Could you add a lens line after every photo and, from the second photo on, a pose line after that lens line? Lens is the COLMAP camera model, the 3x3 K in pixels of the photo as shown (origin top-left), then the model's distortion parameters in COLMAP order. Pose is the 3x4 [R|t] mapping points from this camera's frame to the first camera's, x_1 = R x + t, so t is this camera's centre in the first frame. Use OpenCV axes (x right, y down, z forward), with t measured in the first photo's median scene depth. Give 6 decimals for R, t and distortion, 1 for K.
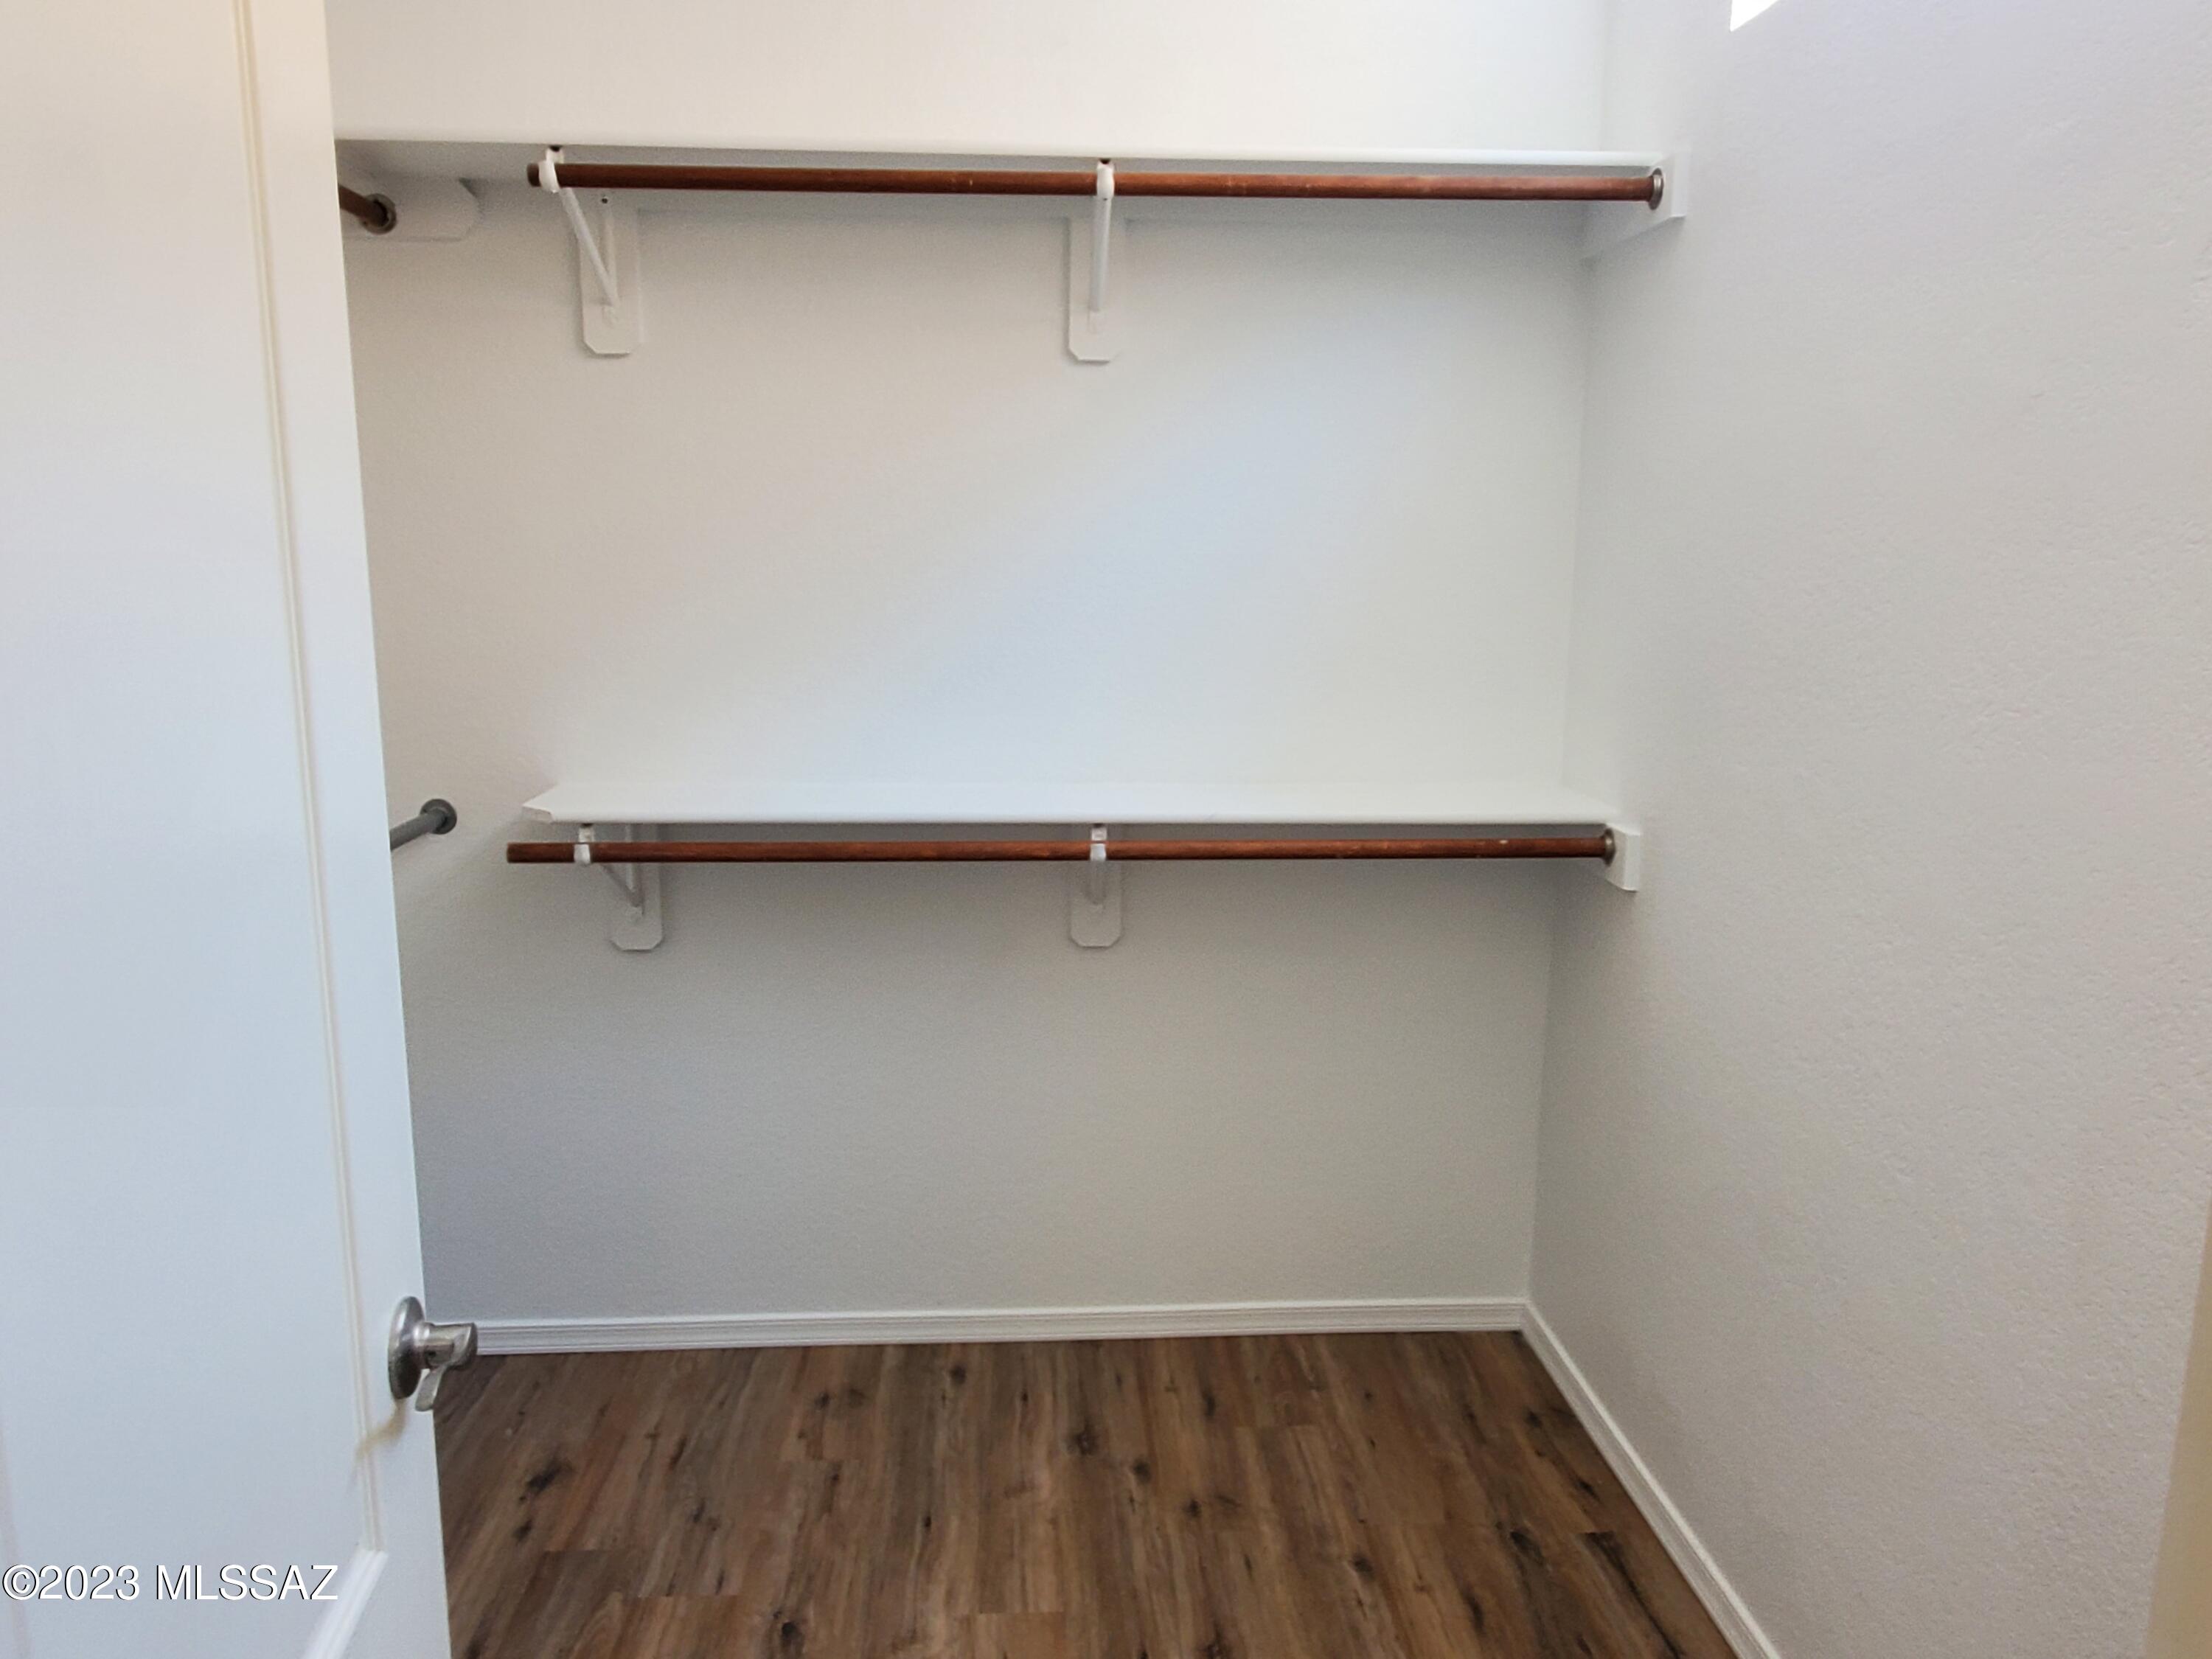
lens RADIAL K [[1630.7, 0, 1100.3], [0, 1630.7, 840.9], [0, 0, 1]] dist [0.004467, -0.010104]
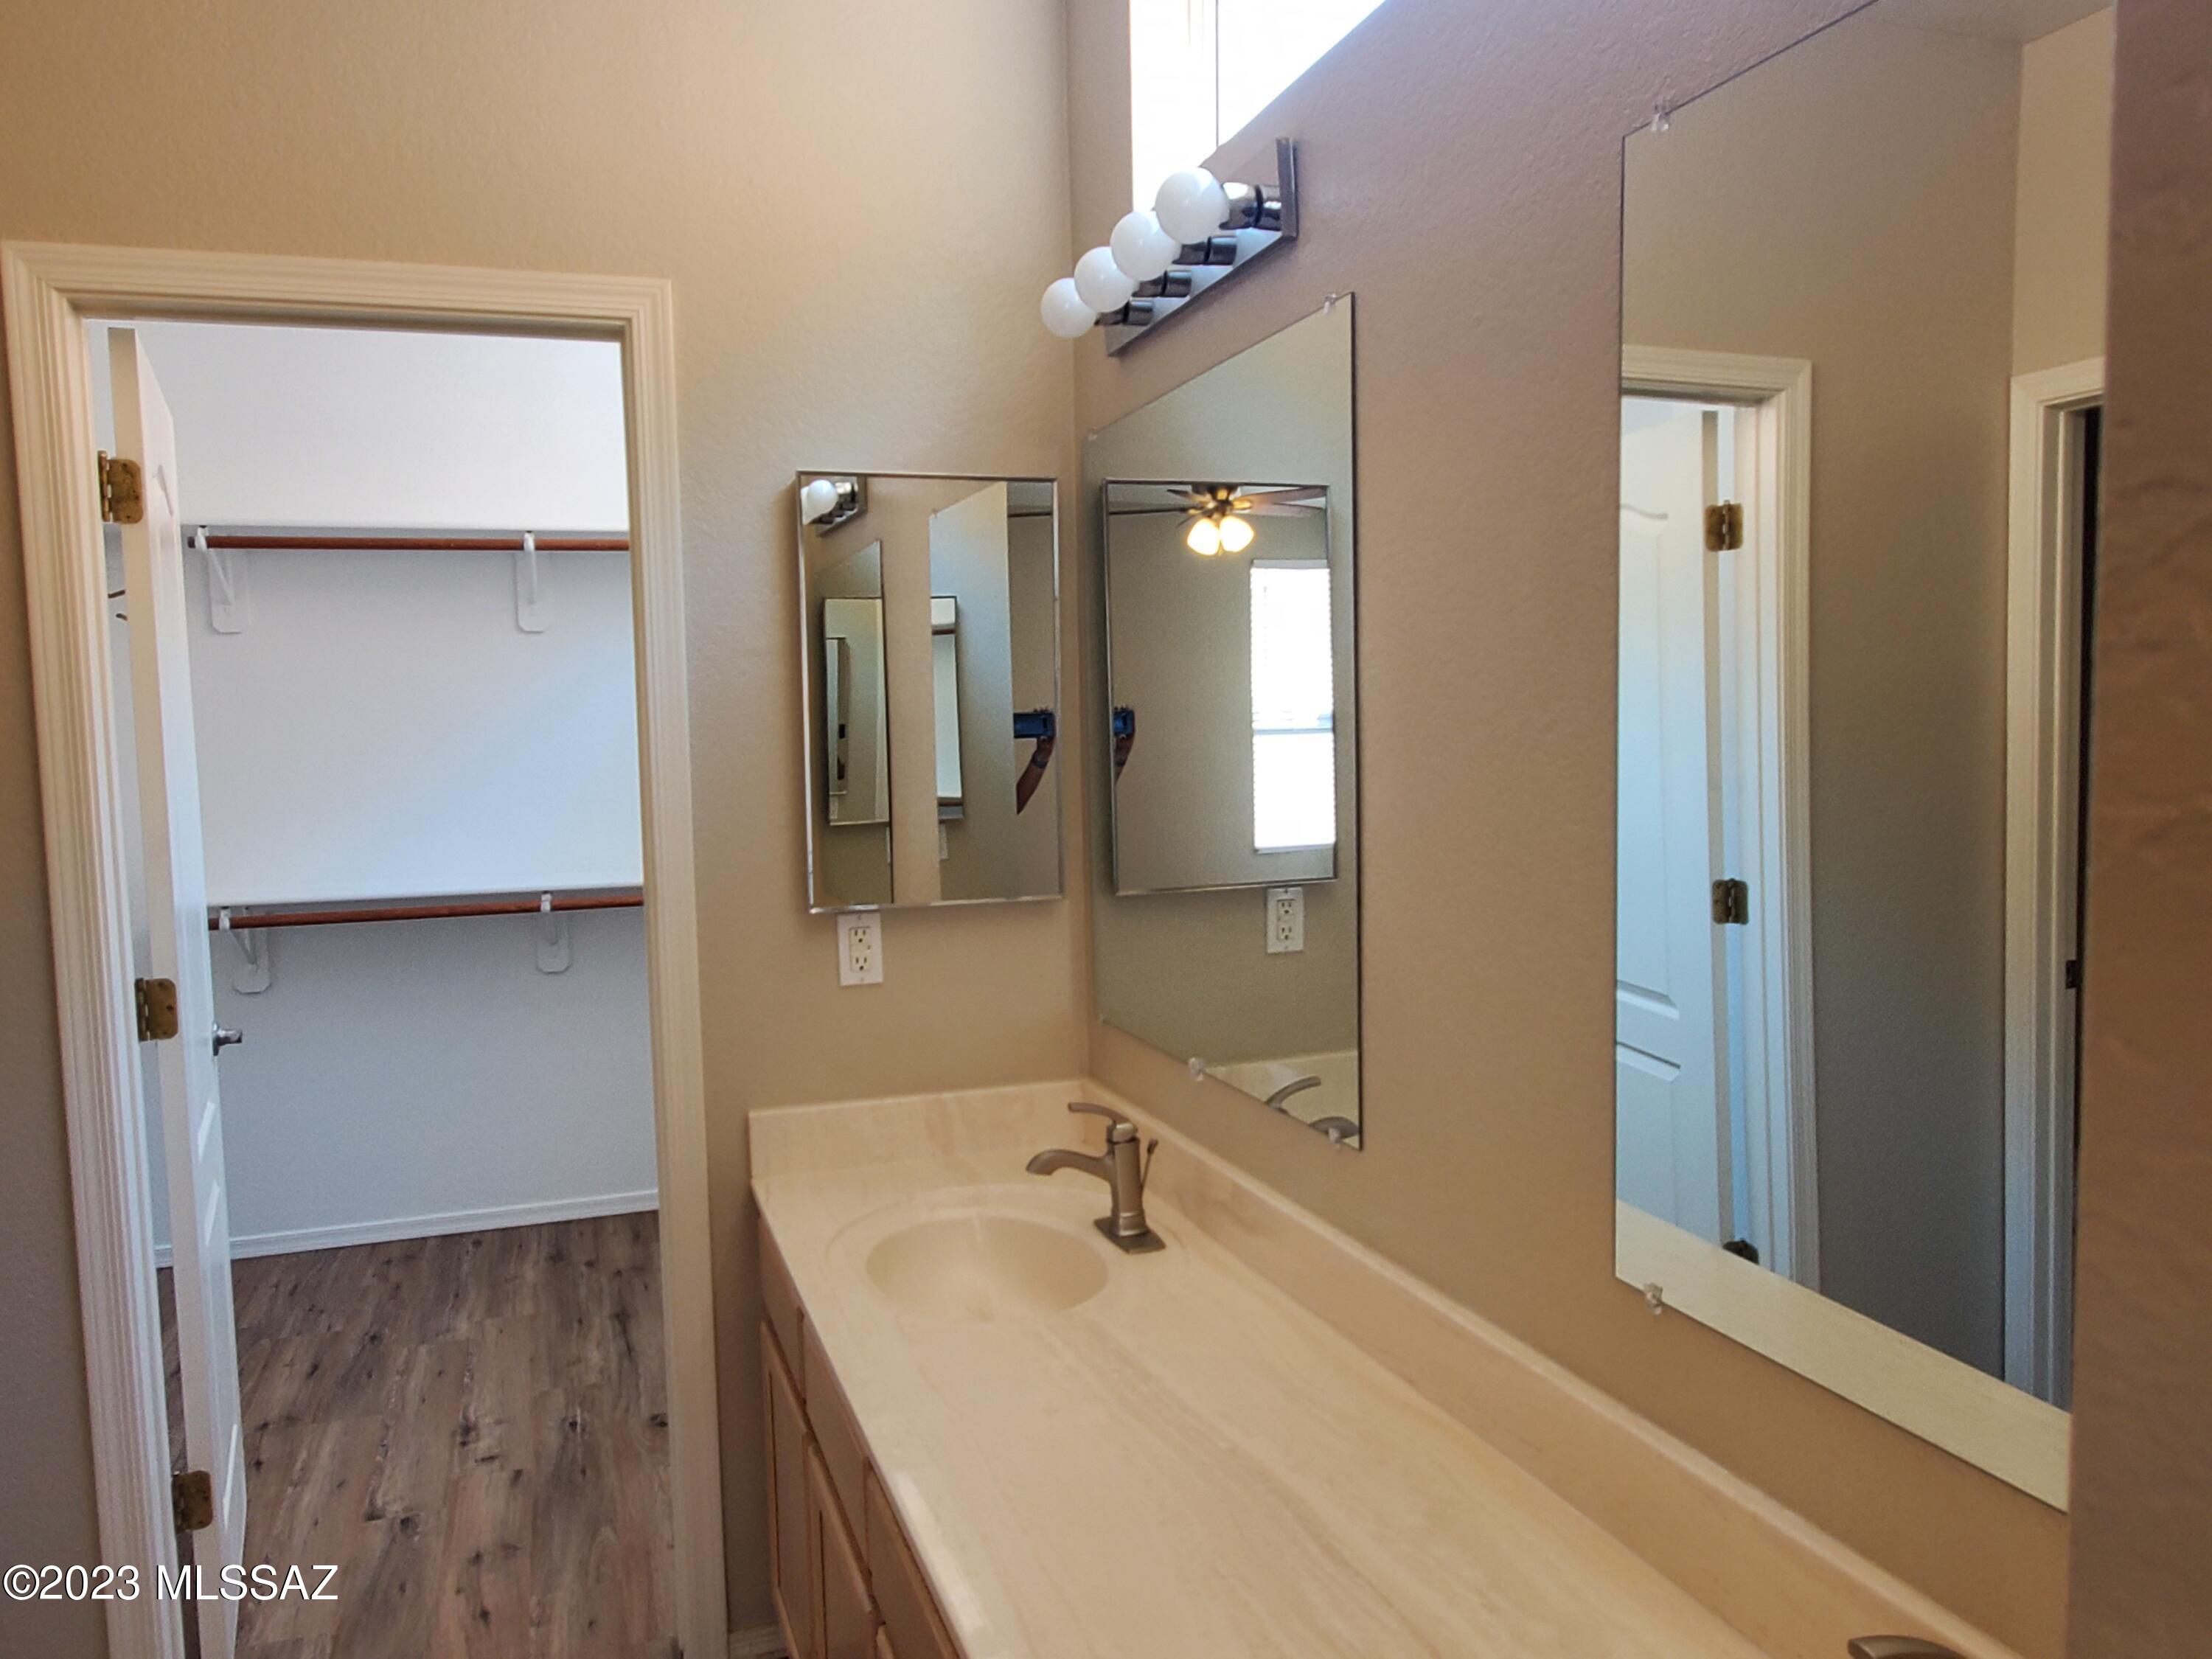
lens RADIAL K [[1630.7, 0, 1113.3], [0, 1630.7, 847.3], [0, 0, 1]] dist [0.004467, -0.010104]
pose [[0.961871, -0.048974, 0.269084, 0.117158], [0.075927, 0.992981, -0.090683, 0.149664], [-0.262754, 0.107656, 0.958838, -0.860058]]
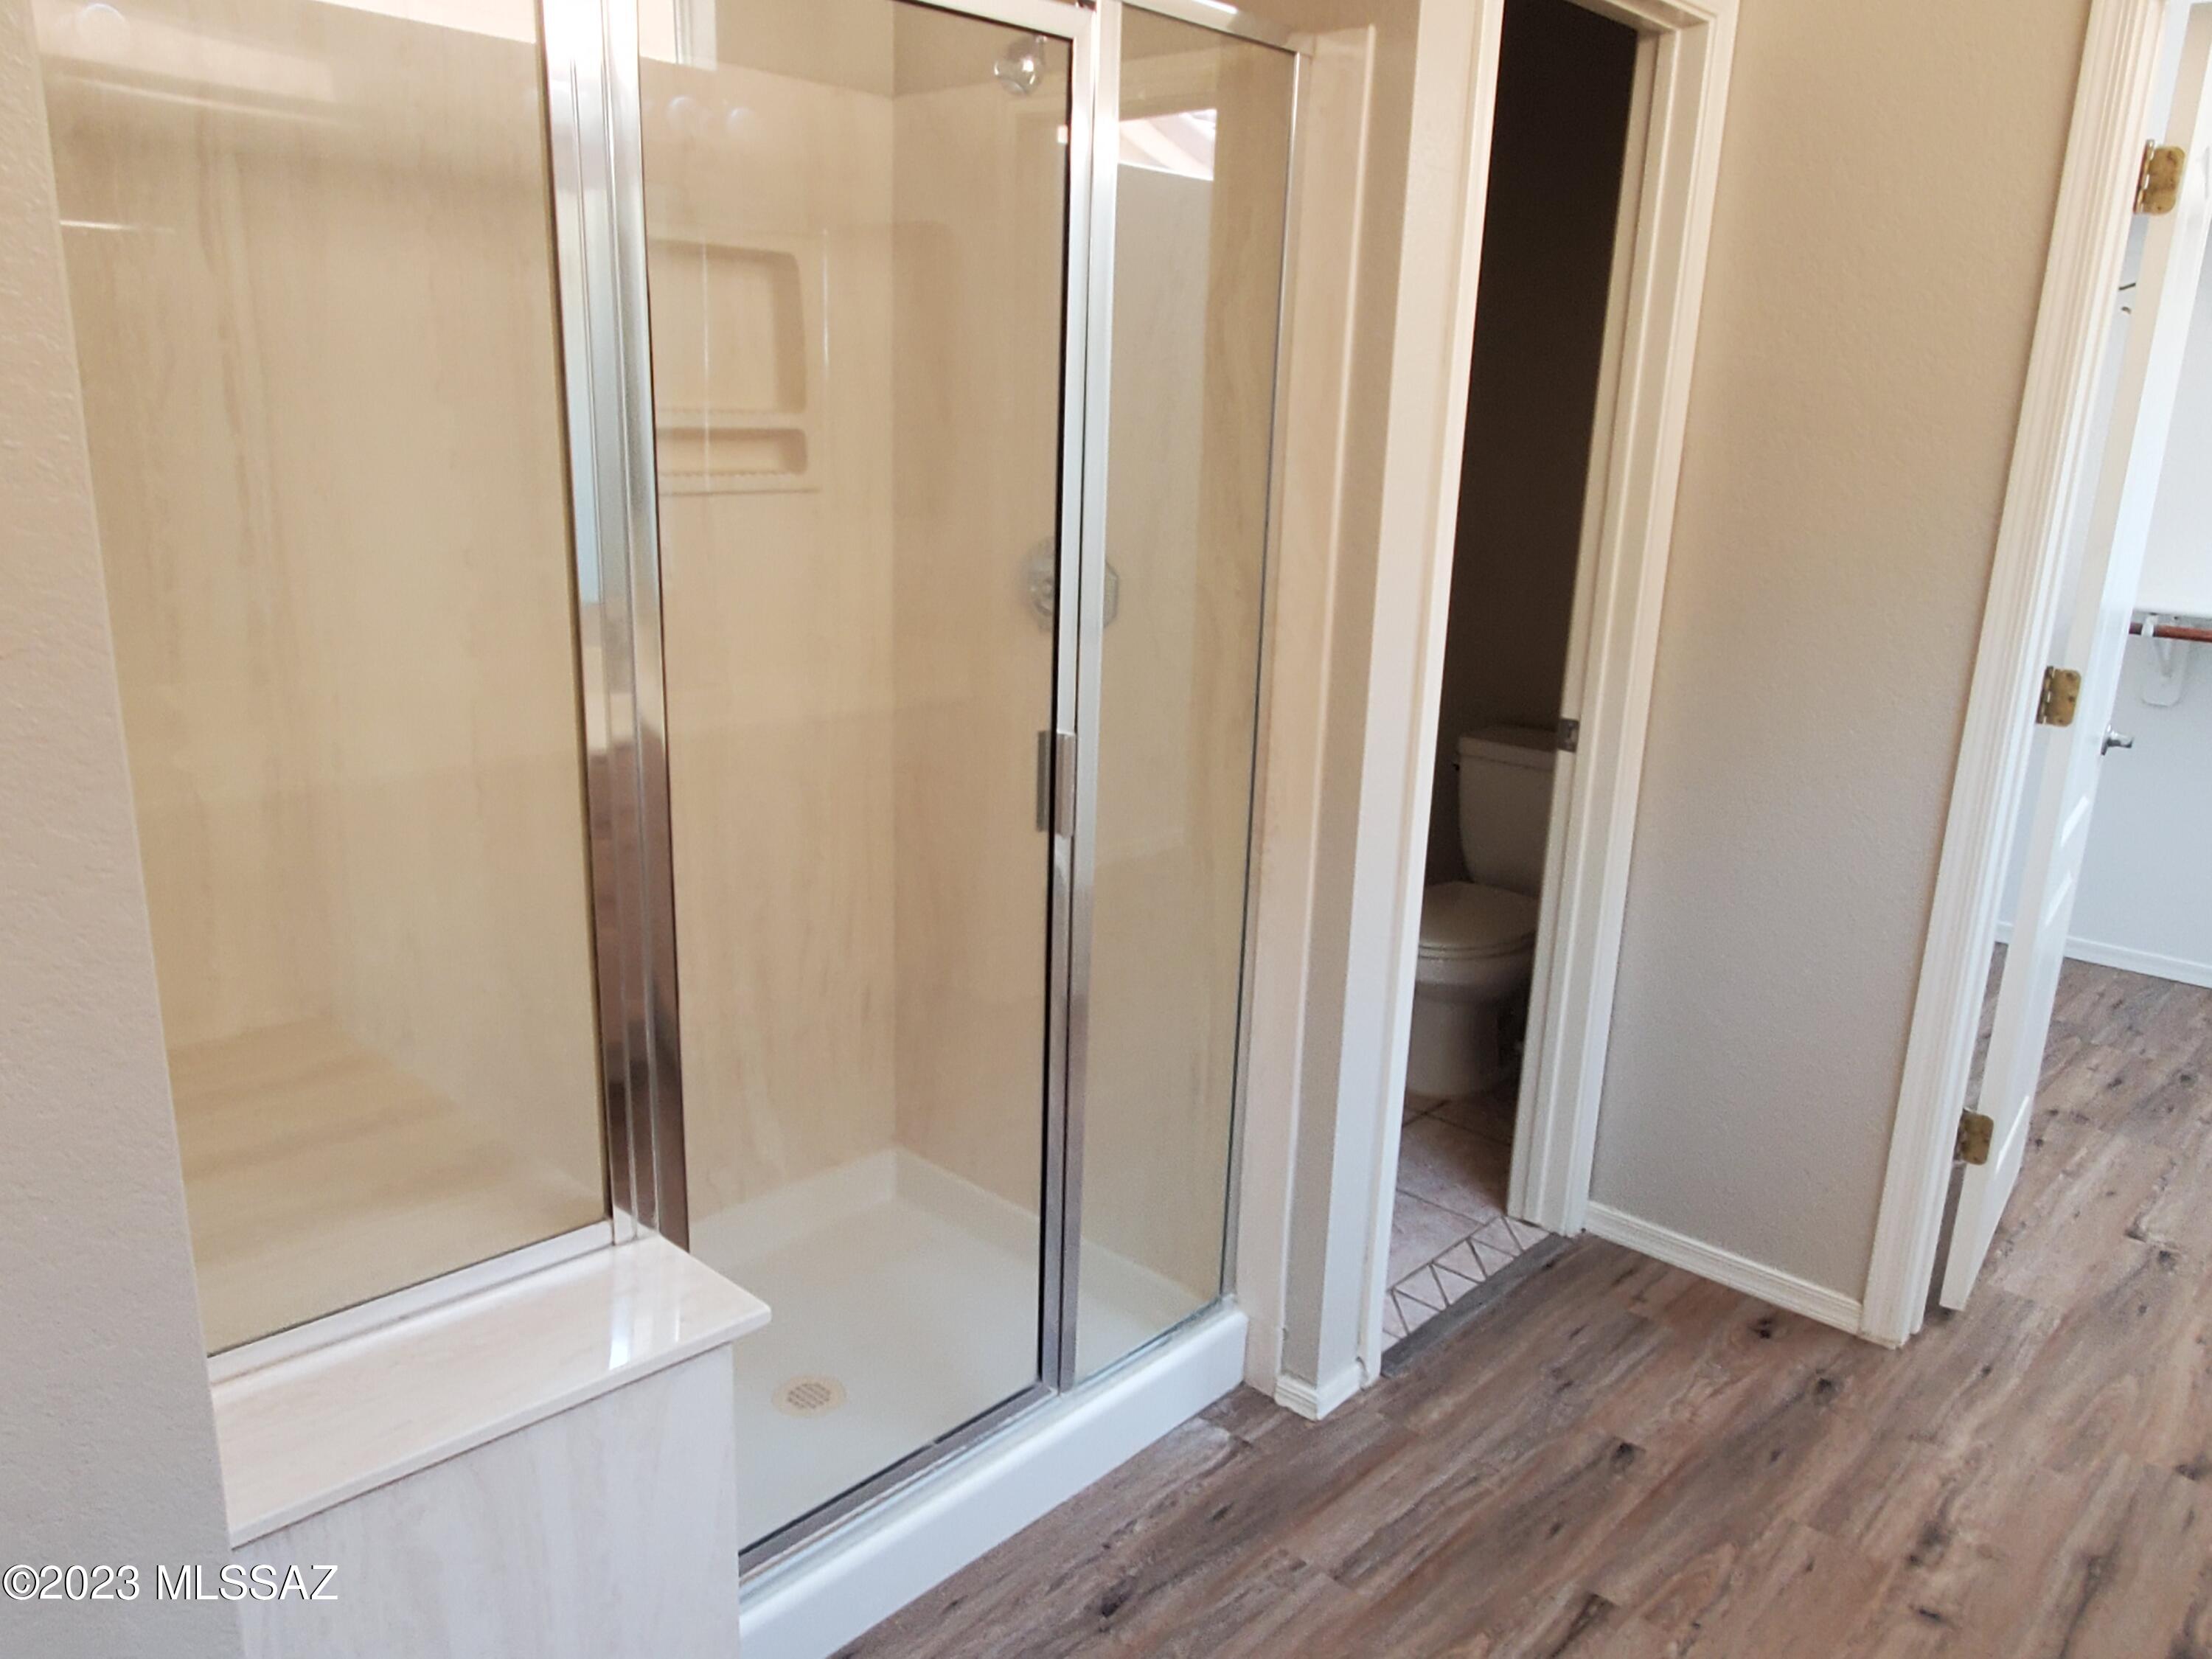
lens RADIAL K [[1630.7, 0, 1087.3], [0, 1630.7, 846.3], [0, 0, 1]] dist [0.004467, -0.010104]
pose [[0.689212, 0.210151, -0.693414, 0.136043], [-0.157202, 0.977589, 0.140025, 0.157493], [0.707301, 0.012499, 0.706802, -0.926167]]
